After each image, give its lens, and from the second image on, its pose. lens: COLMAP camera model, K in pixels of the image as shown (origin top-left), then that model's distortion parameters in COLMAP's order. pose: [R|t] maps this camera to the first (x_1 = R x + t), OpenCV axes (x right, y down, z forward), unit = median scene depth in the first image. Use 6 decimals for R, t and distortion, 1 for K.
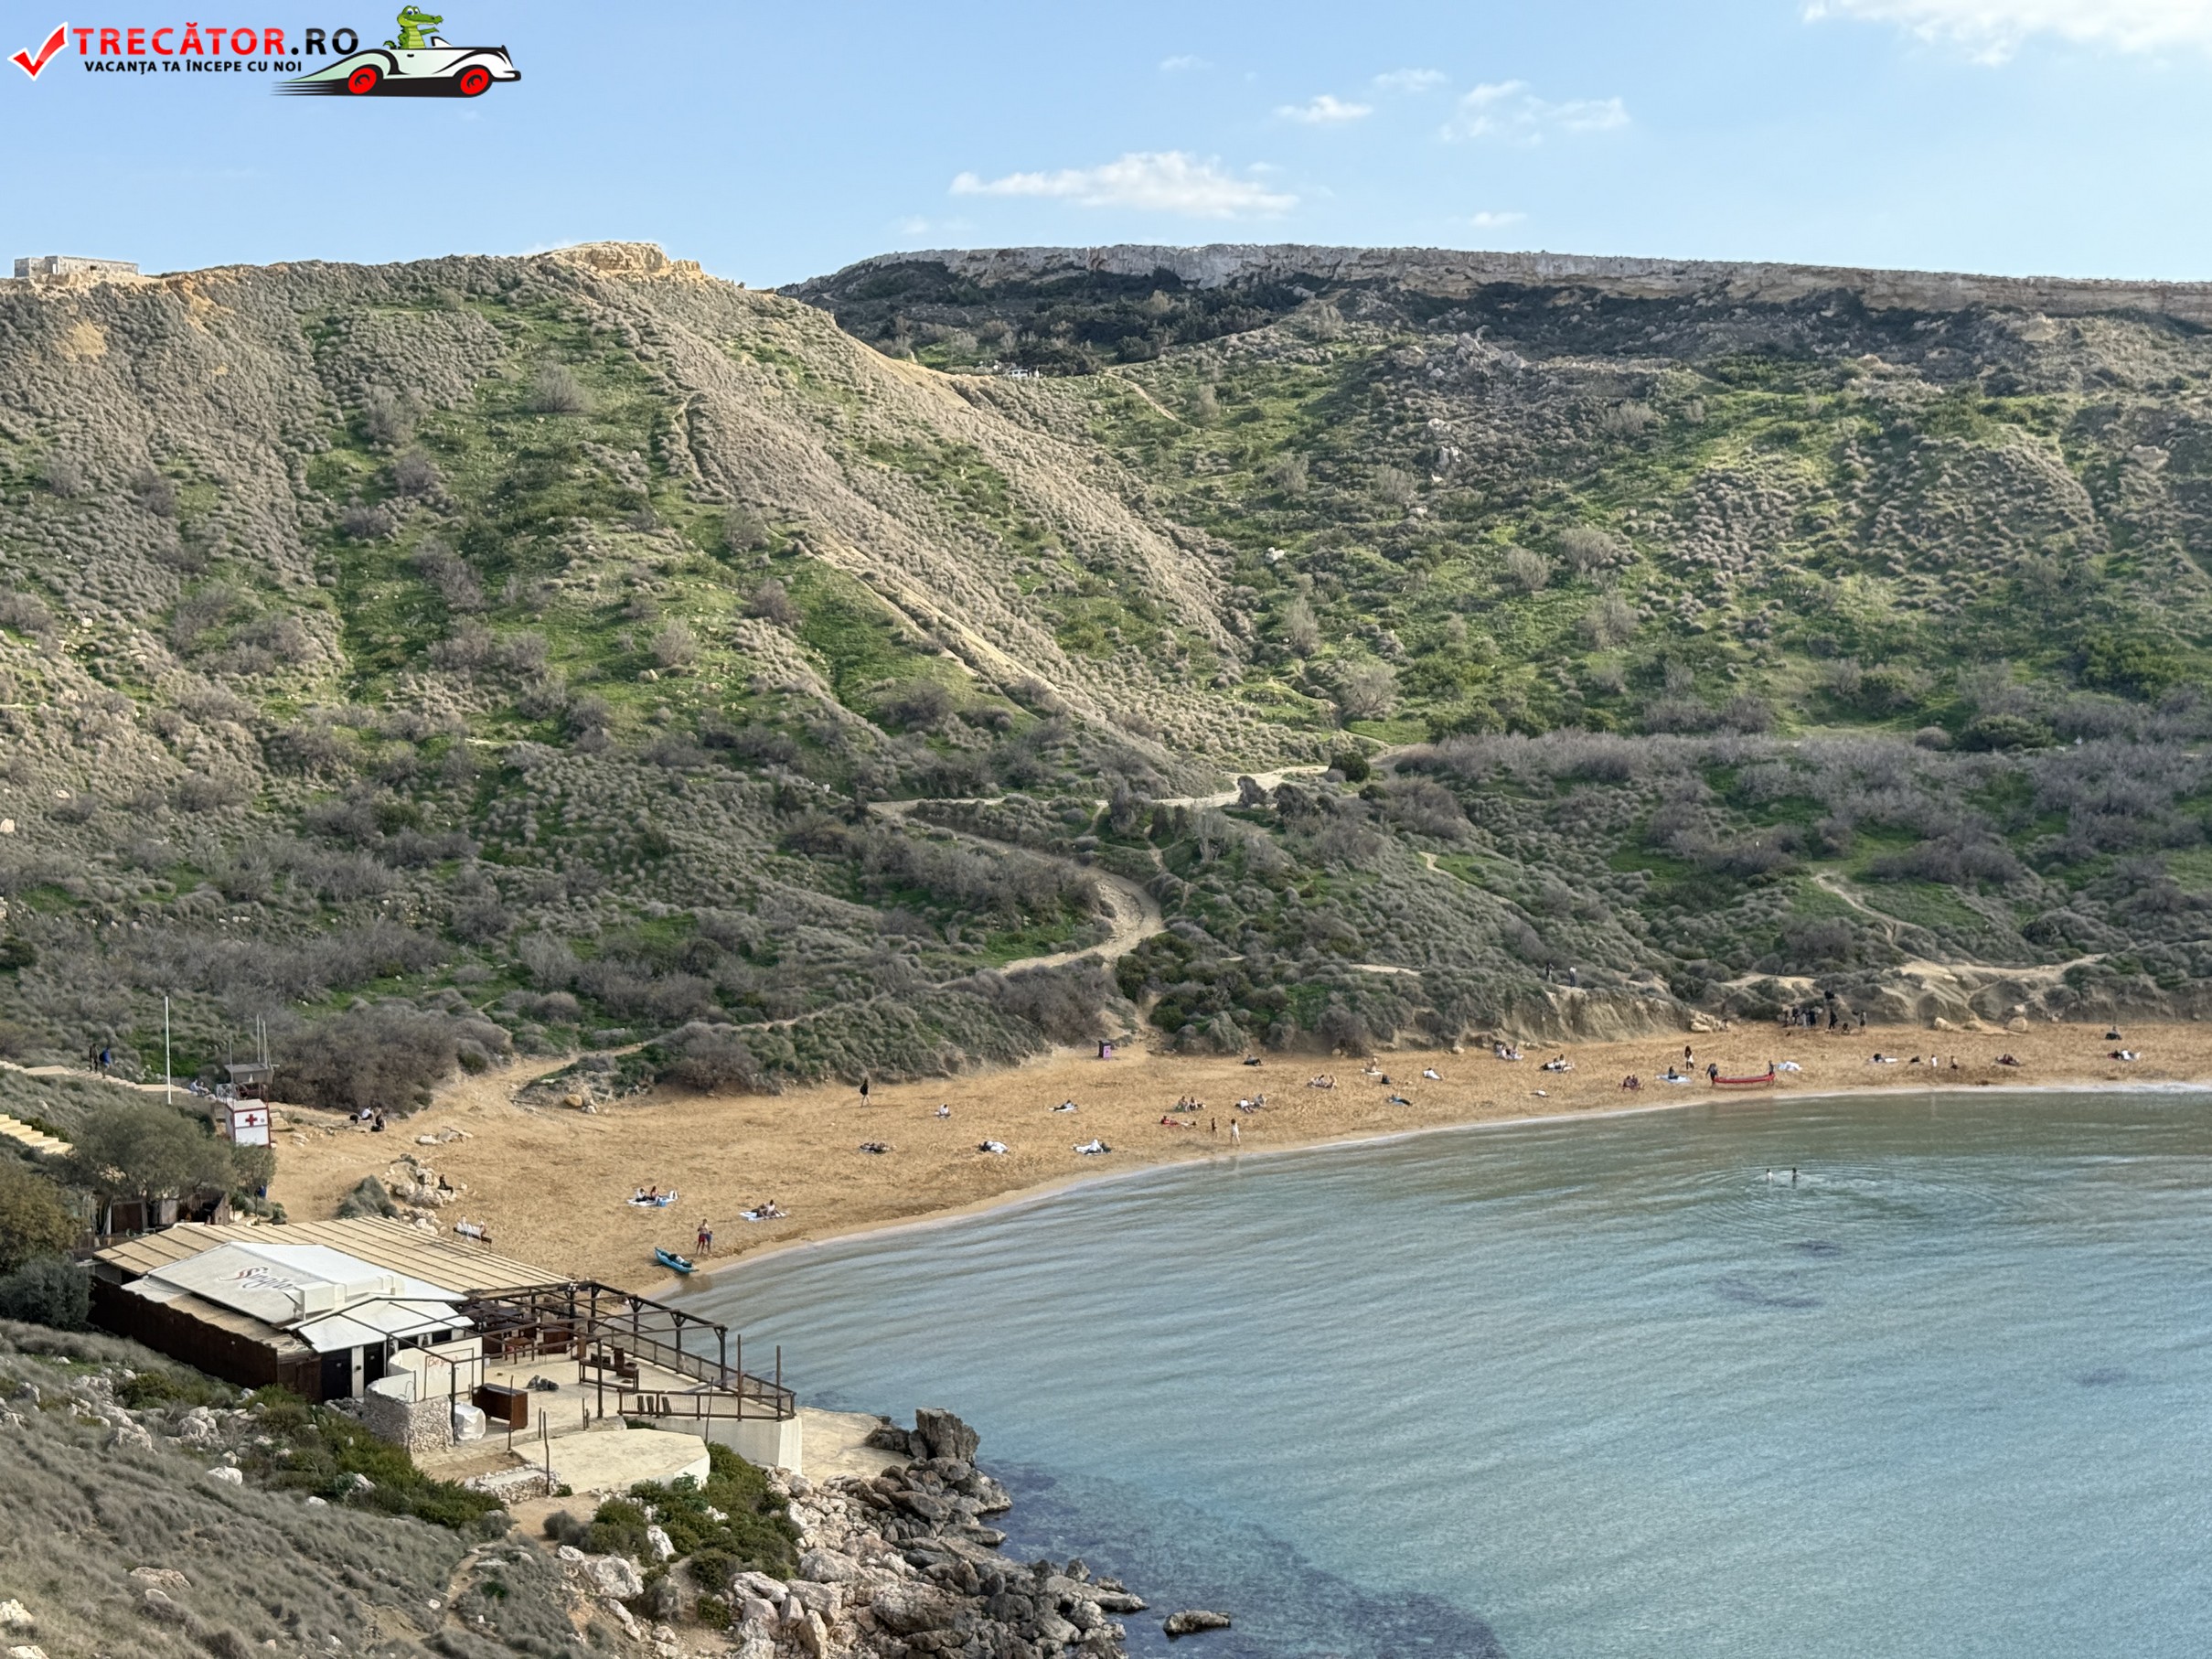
lens RADIAL K [[3108.9, 0, 1089.3], [0, 3108.9, 826.6], [0, 0, 1]] dist [0.145737, 0.000000]
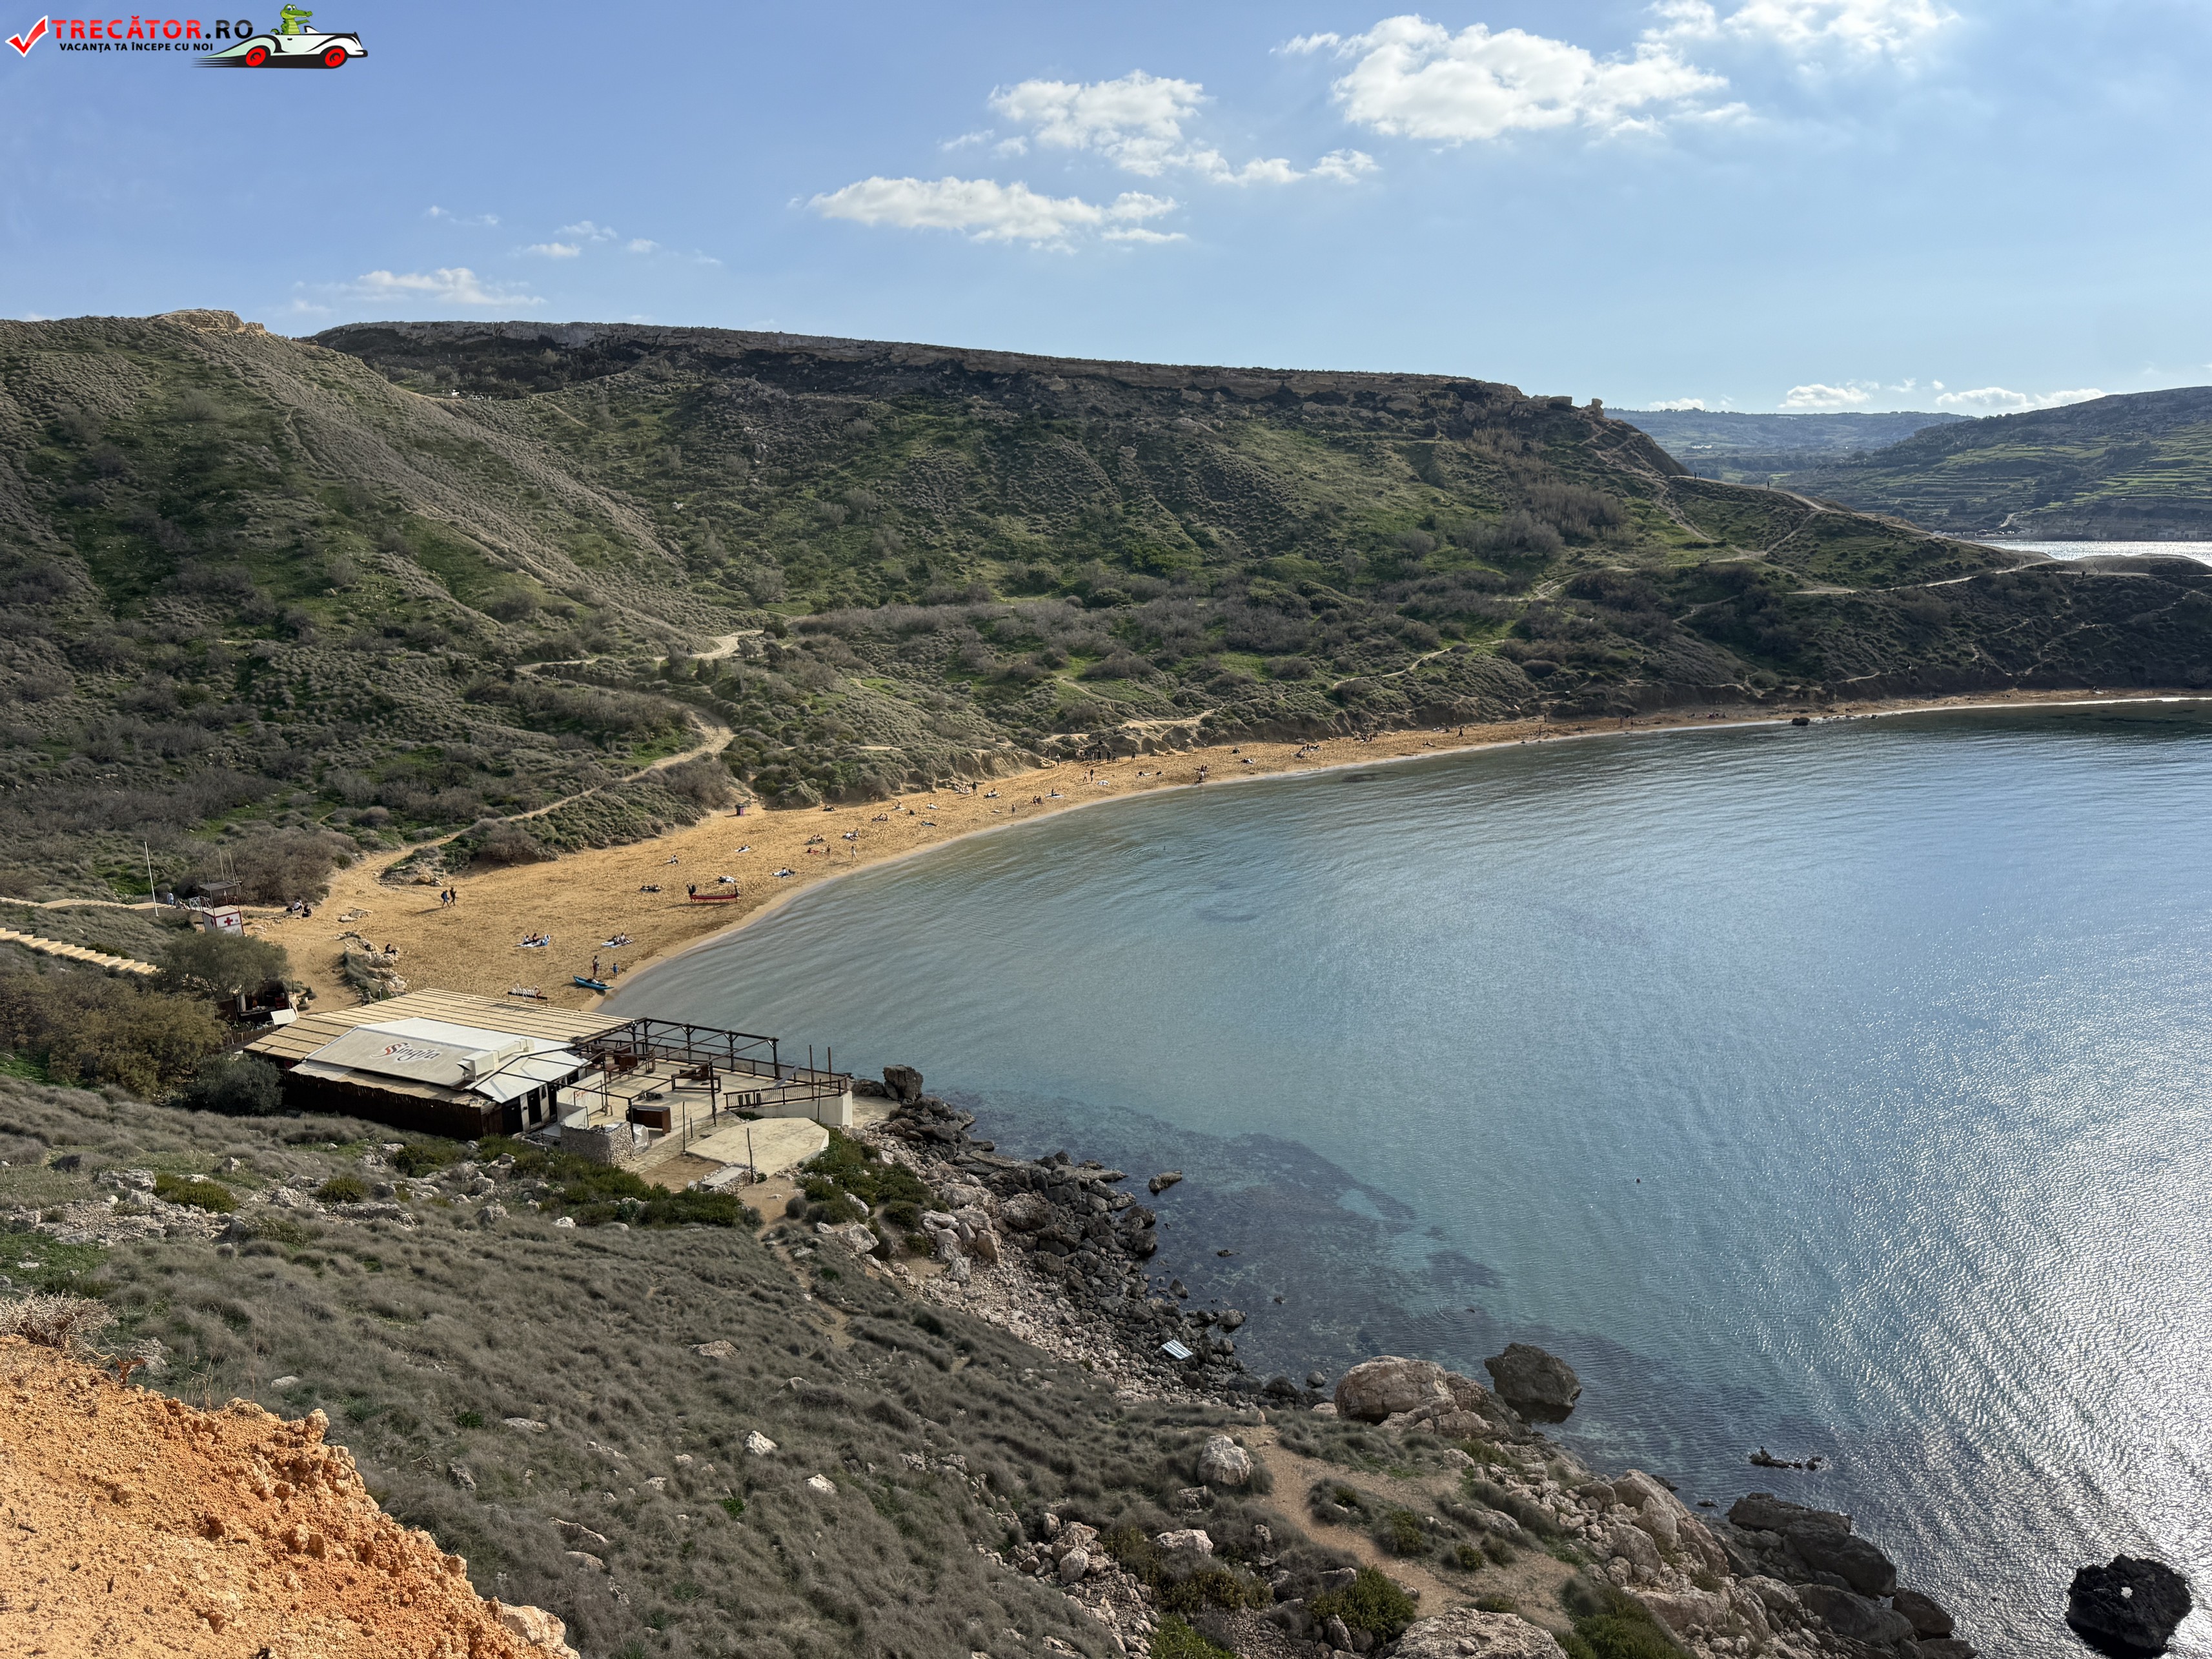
lens RADIAL K [[1561.6, 0, 1111.0], [0, 1561.6, 837.2], [0, 0, 1]] dist [0.091090, -0.120151]
pose [[0.912763, -0.102771, 0.395350, -0.113340], [0.053762, 0.989639, 0.133134, -0.012053], [-0.404937, -0.100265, 0.908831, 0.114820]]
